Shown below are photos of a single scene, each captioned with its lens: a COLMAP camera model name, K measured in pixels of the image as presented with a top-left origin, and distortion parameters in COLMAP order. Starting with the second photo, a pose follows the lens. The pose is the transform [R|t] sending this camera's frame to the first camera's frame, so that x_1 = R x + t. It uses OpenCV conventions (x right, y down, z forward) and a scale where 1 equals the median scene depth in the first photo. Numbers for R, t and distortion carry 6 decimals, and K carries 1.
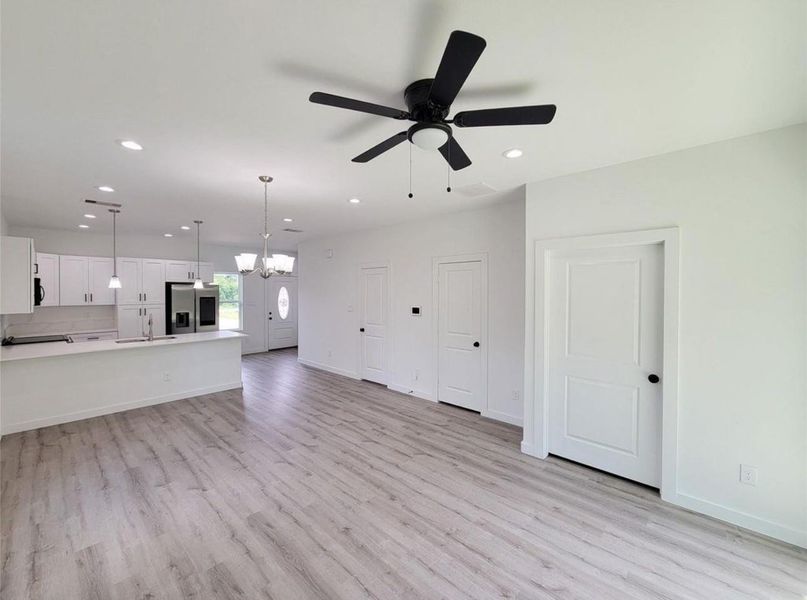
lens RADIAL K [[326.6, 0, 412.3], [0, 326.6, 291.9], [0, 0, 1]] dist [-0.001943, -0.000486]
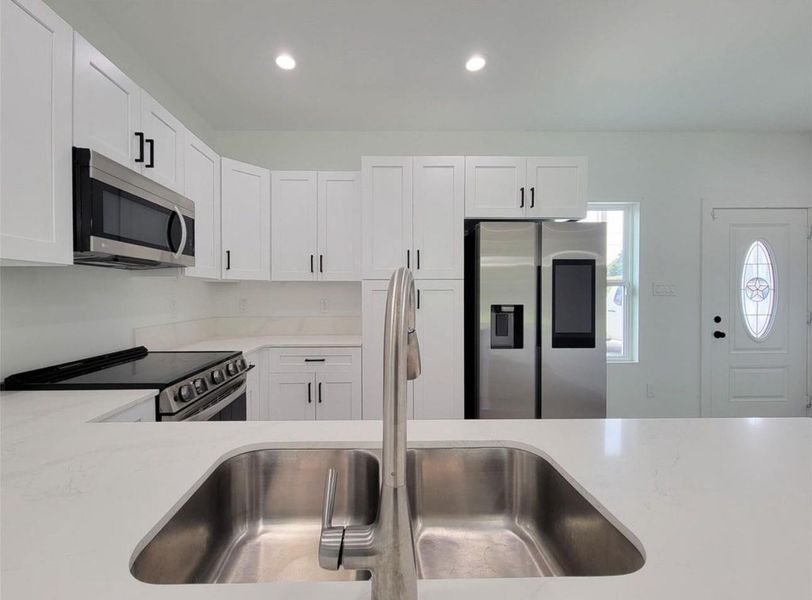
lens RADIAL K [[320.3, 0, 418.0], [0, 320.3, 297.0], [0, 0, 1]] dist [-0.000380, -0.000022]
pose [[0.682537, 0.001109, -0.730851, -0.994637], [-0.000732, 0.999999, 0.000833, 0.107011], [0.730851, -0.000034, 0.682537, 1.345108]]
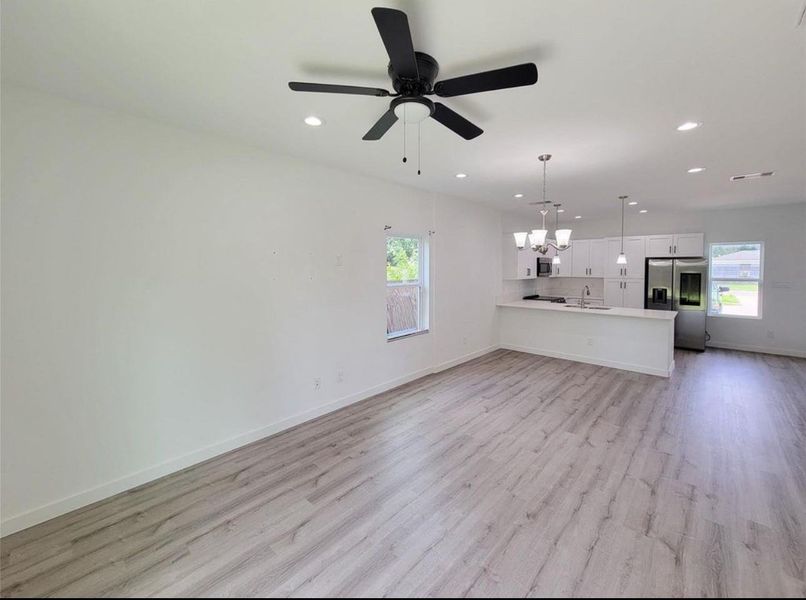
lens RADIAL K [[348.2, 0, 406.1], [0, 348.2, 280.0], [0, 0, 1]] dist [0.000271, -0.000256]
pose [[-0.008327, 0.037483, -0.999263, 0.575857], [-0.006952, 0.999271, 0.037541, 0.015868], [0.999941, 0.007259, -0.008060, 0.515273]]
